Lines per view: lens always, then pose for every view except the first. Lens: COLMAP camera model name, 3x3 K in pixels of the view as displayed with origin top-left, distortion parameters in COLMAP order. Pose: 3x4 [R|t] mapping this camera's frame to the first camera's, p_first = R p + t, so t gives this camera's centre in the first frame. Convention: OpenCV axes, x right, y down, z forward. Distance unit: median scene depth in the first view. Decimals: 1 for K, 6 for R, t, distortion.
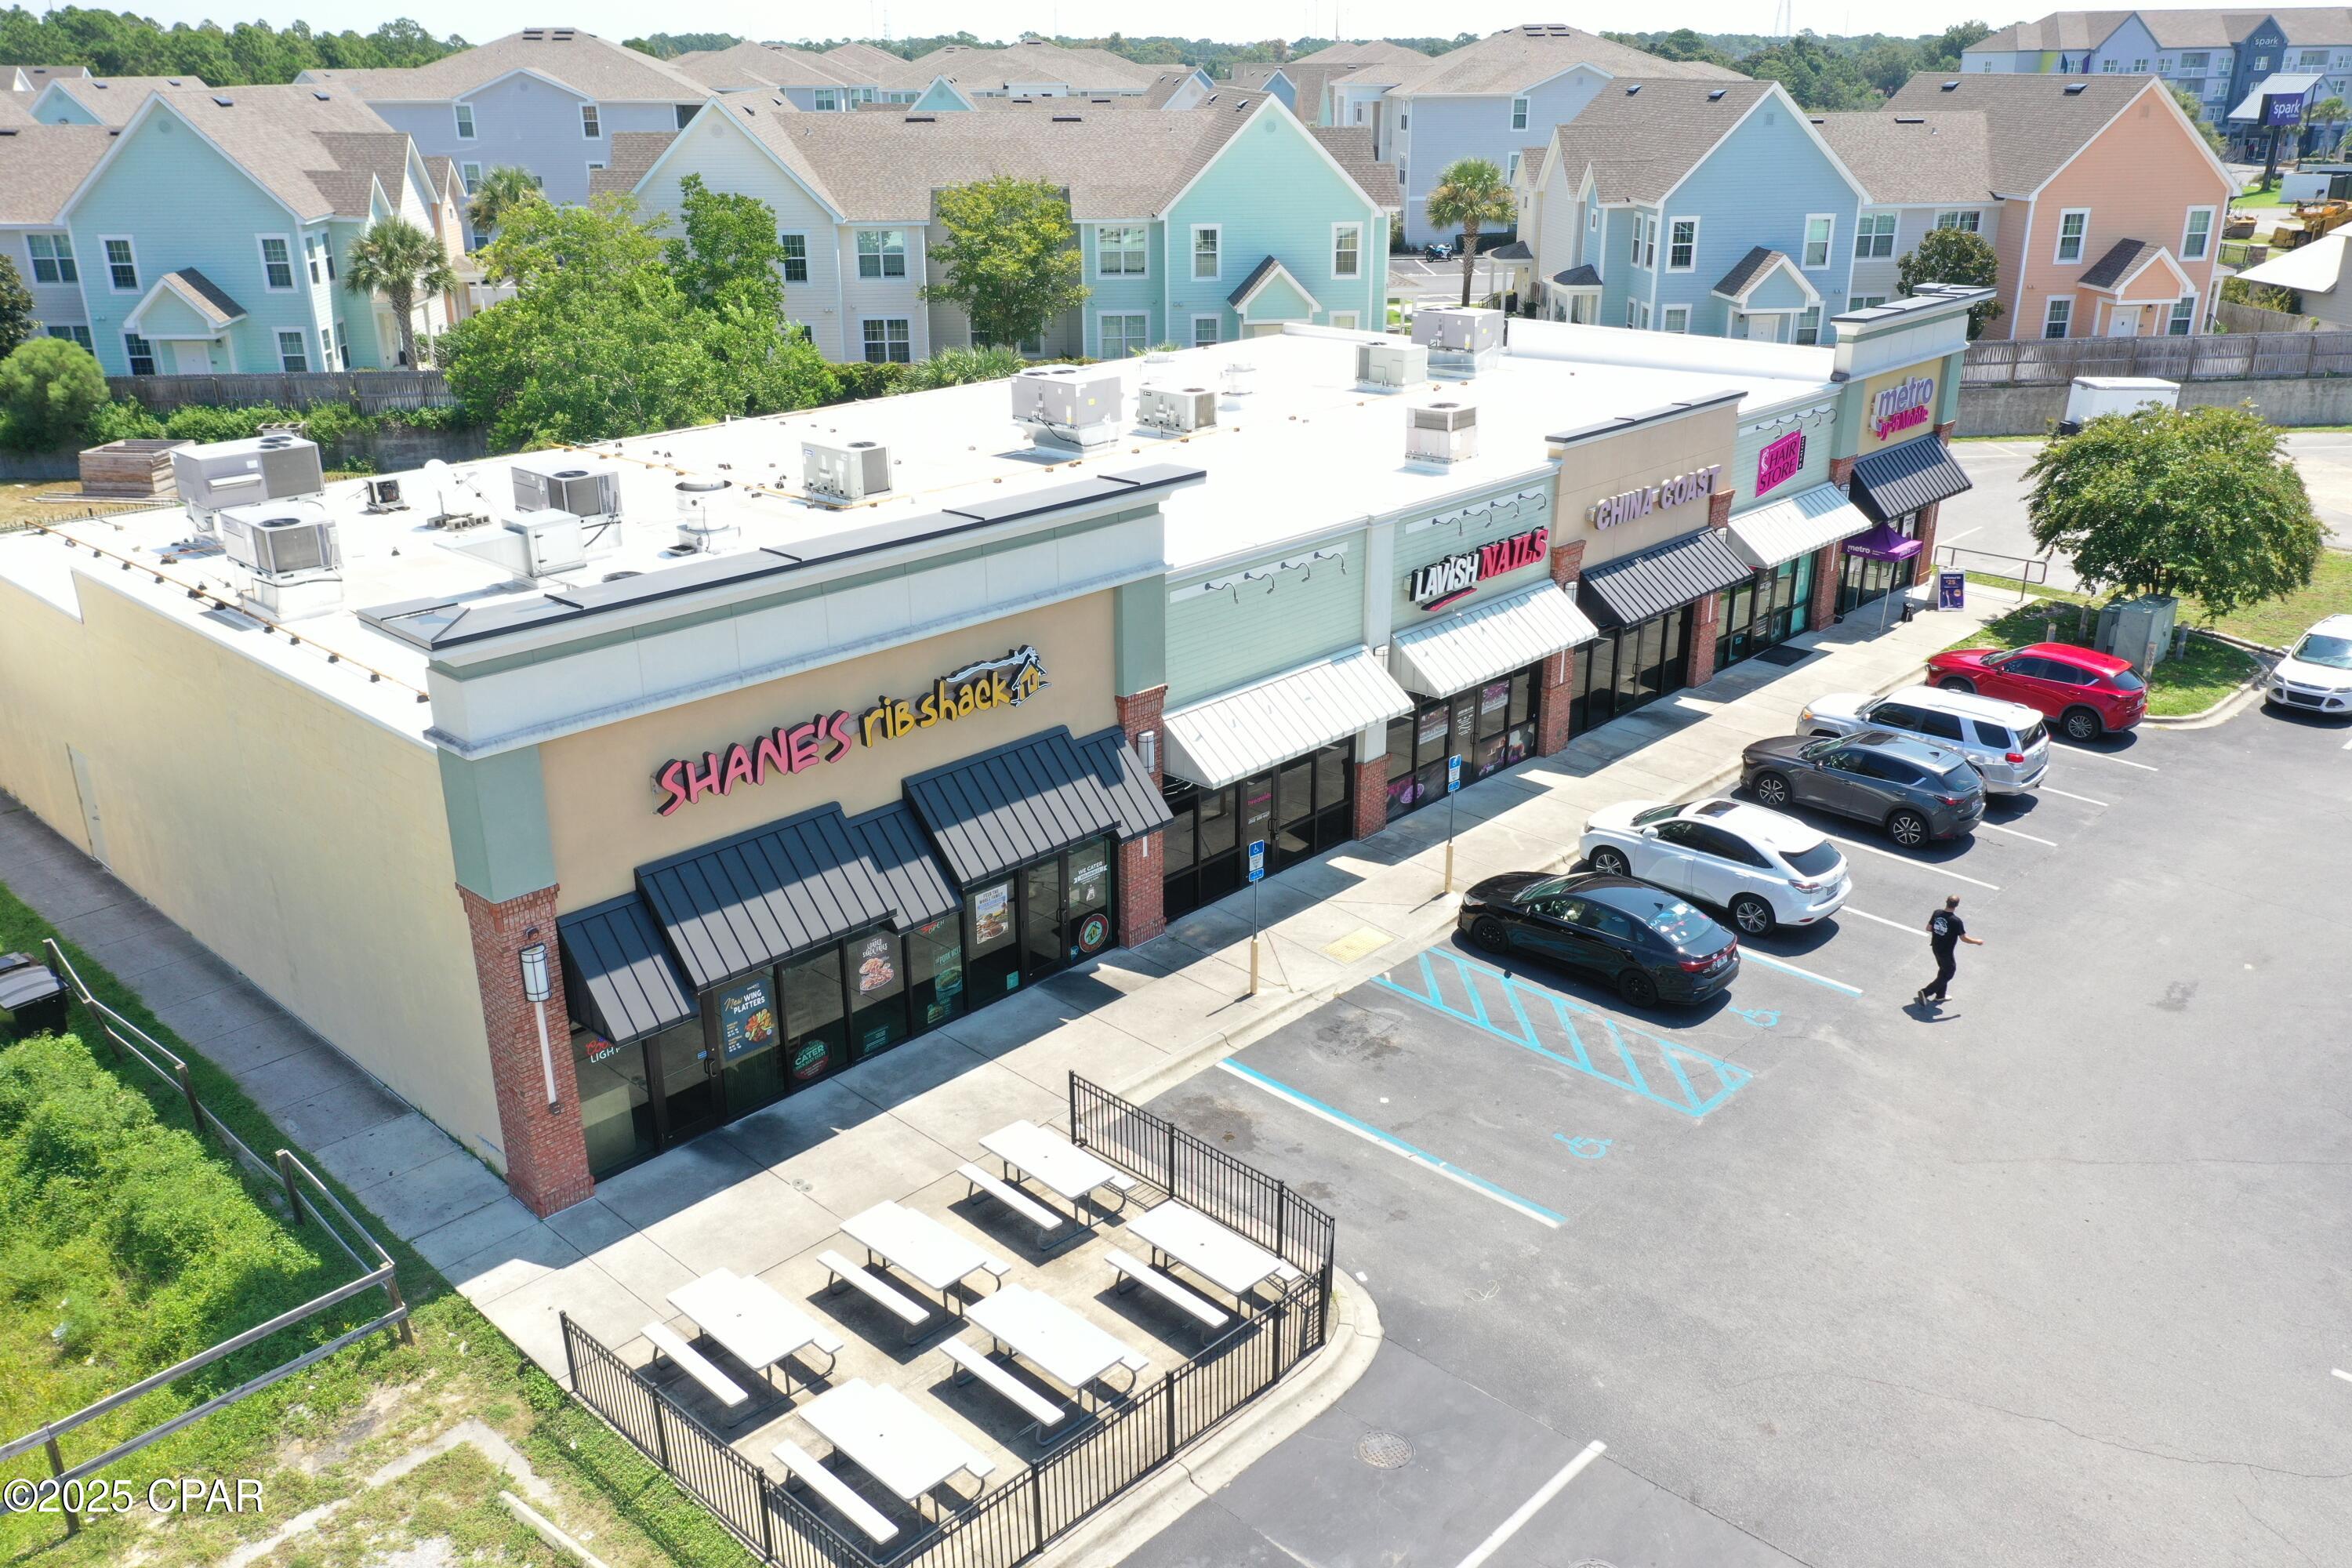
lens RADIAL K [[1880.9, 0, 1172.7], [0, 1880.9, 756.1], [0, 0, 1]] dist [0.002887, 0.006056]
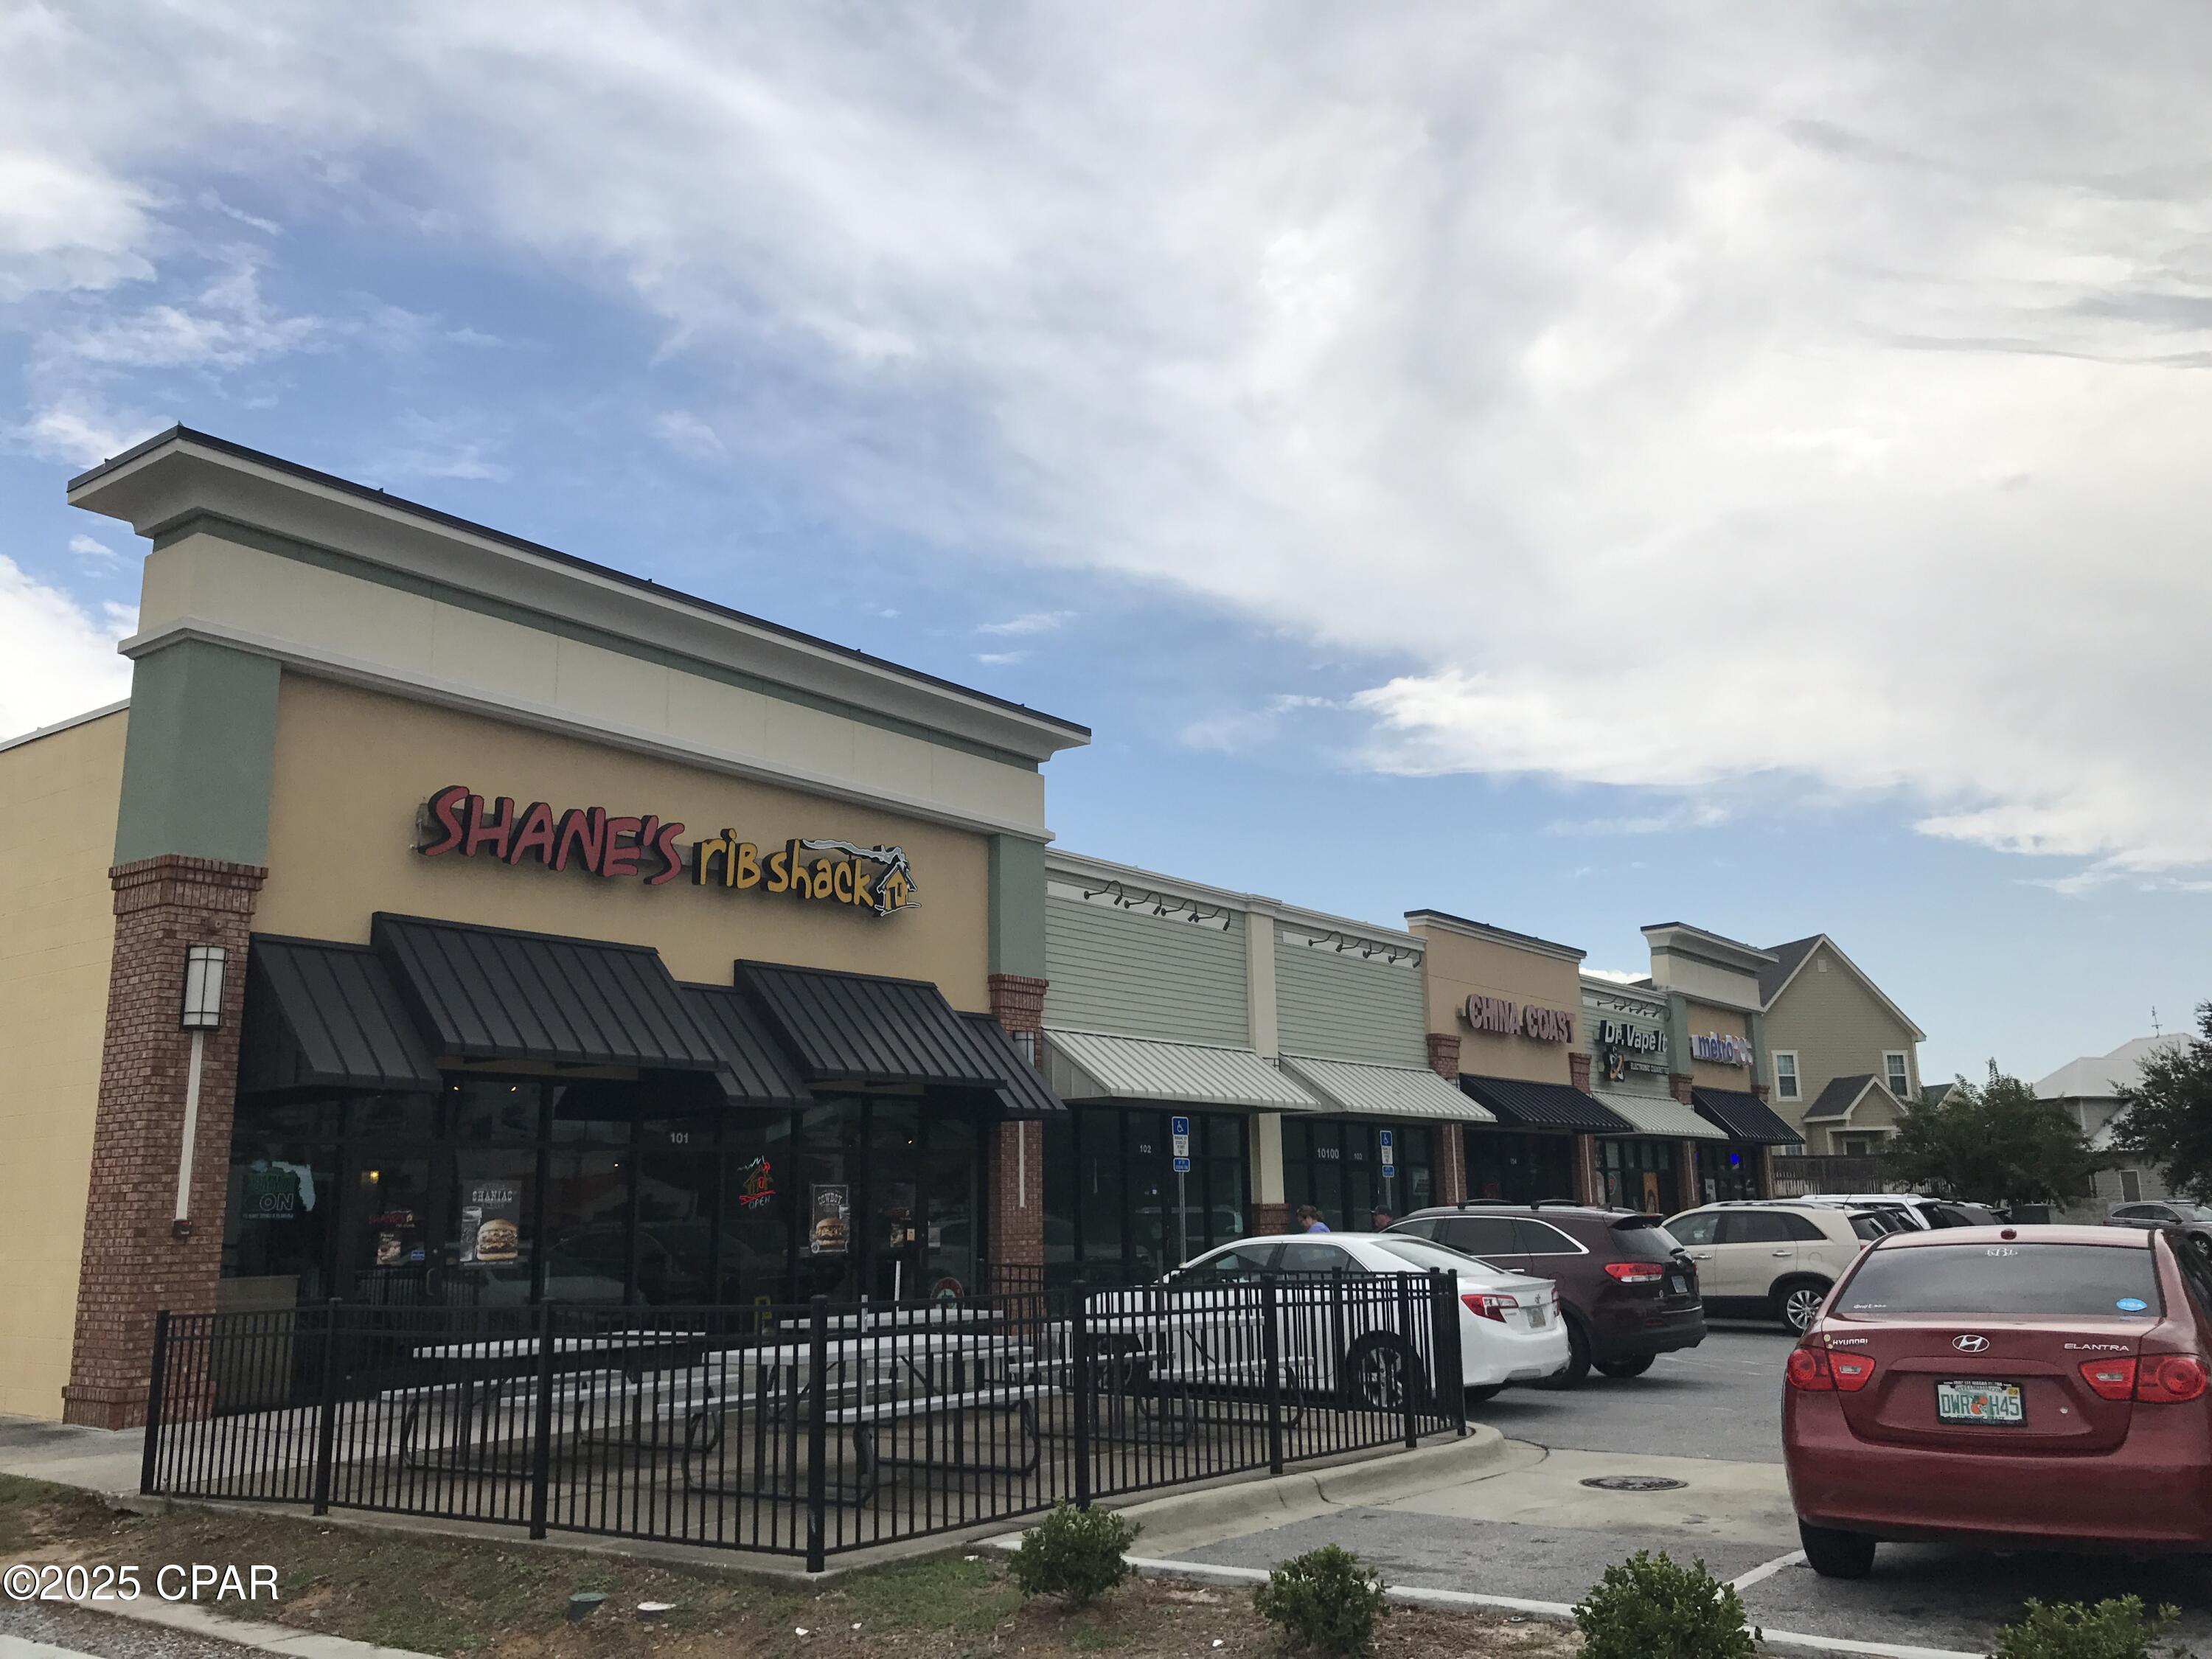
lens RADIAL K [[1796.6, 0, 1109.7], [0, 1796.6, 781.6], [0, 0, 1]] dist [0.000868, 0.037974]
pose [[0.992091, 0.018203, 0.124195, -0.082907], [0.054484, 0.828912, -0.556720, 0.360037], [-0.113080, 0.559083, 0.821364, 0.329100]]
